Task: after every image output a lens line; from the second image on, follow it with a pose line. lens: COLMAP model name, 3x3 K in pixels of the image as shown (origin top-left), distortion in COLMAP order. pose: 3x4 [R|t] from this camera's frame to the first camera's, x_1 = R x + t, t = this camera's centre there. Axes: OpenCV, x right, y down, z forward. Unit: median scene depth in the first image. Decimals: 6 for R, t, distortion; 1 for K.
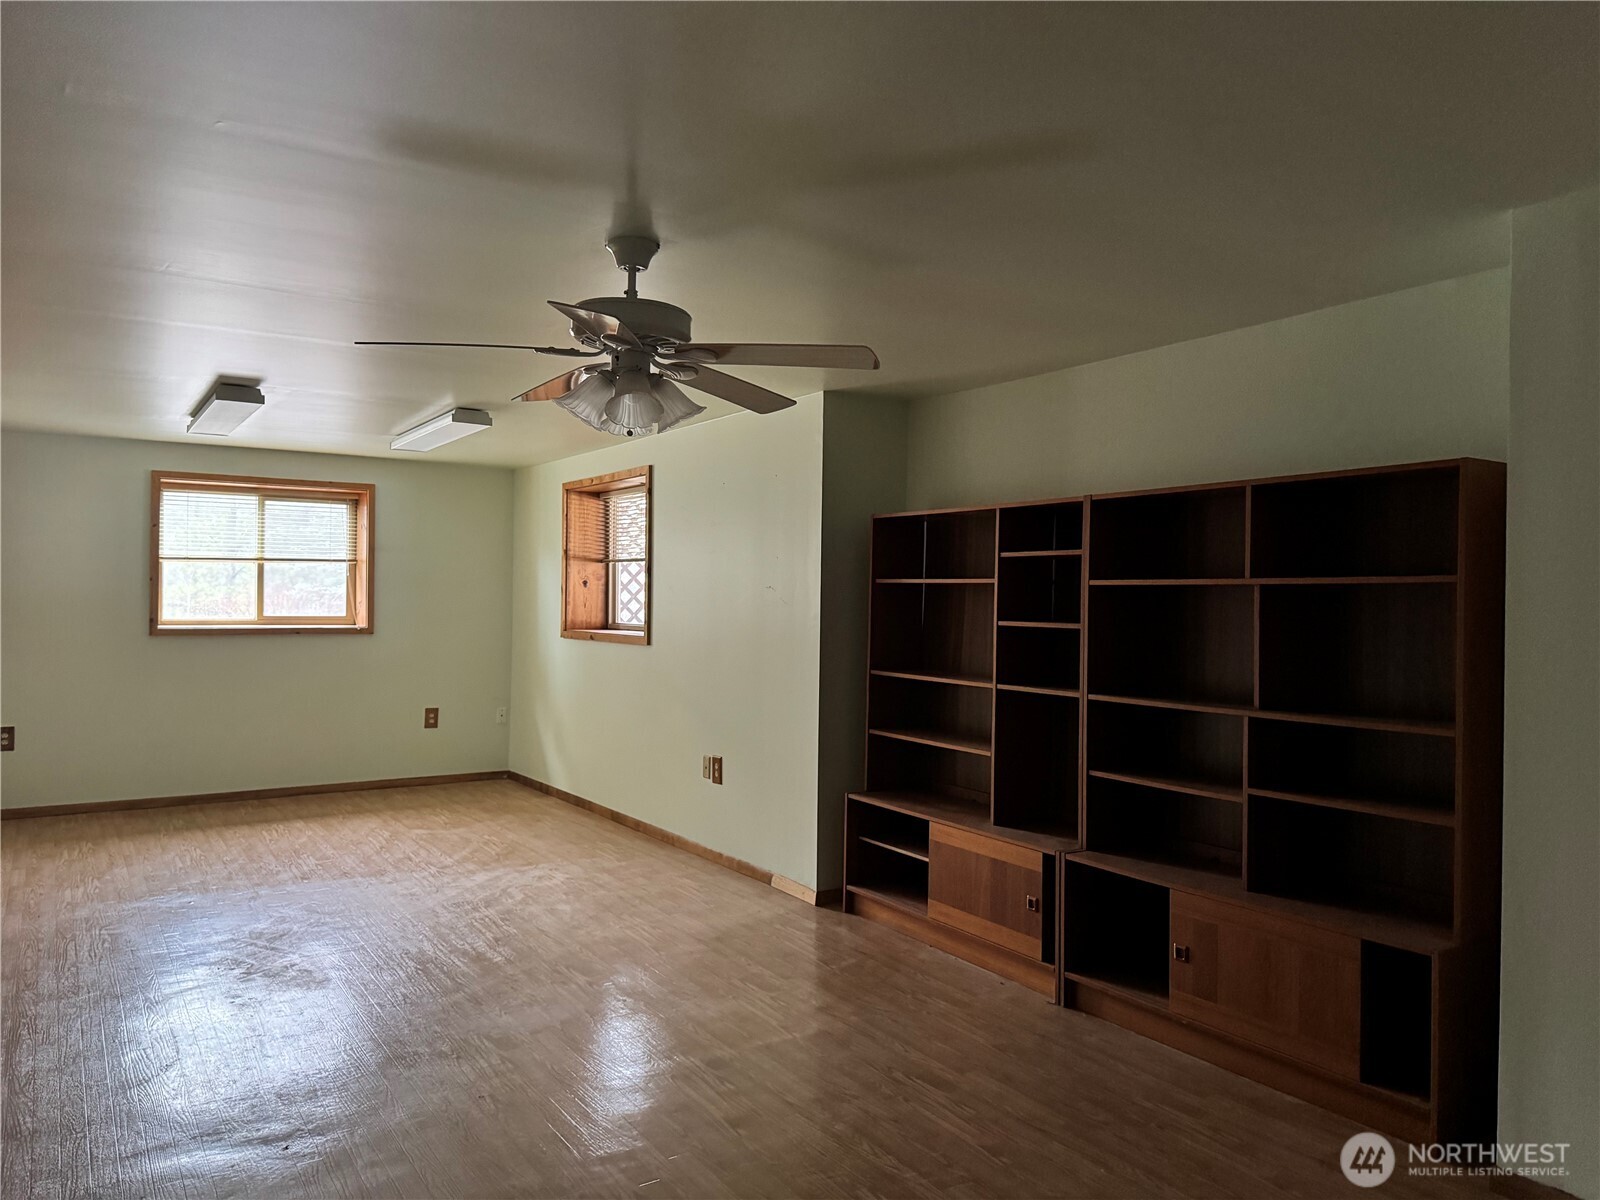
lens RADIAL K [[1104.6, 0, 788.0], [0, 1104.6, 602.6], [0, 0, 1]] dist [0.073855, -0.093603]
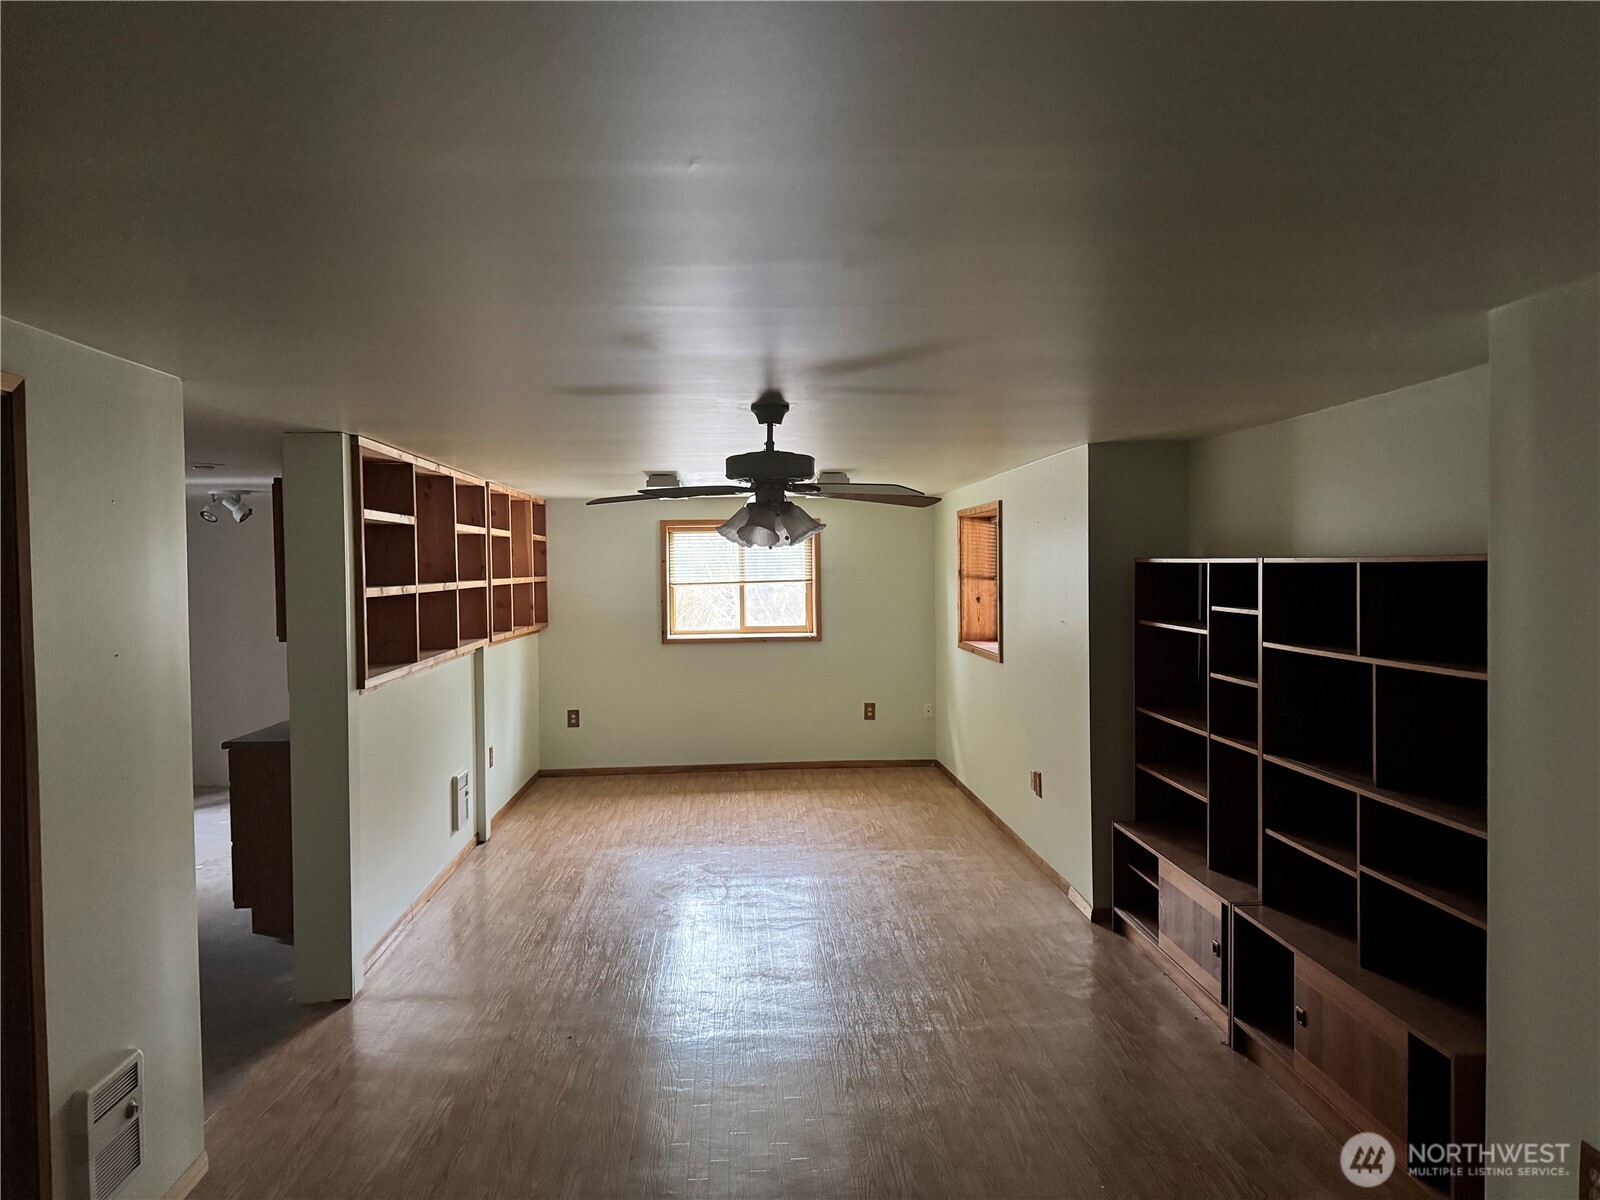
lens RADIAL K [[1104.6, 0, 794.7], [0, 1104.6, 582.9], [0, 0, 1]] dist [0.073855, -0.093603]
pose [[0.861671, -0.016560, -0.507197, 0.260176], [0.025336, 0.999625, 0.010406, -0.058667], [0.506834, -0.021817, 0.861767, -0.061590]]
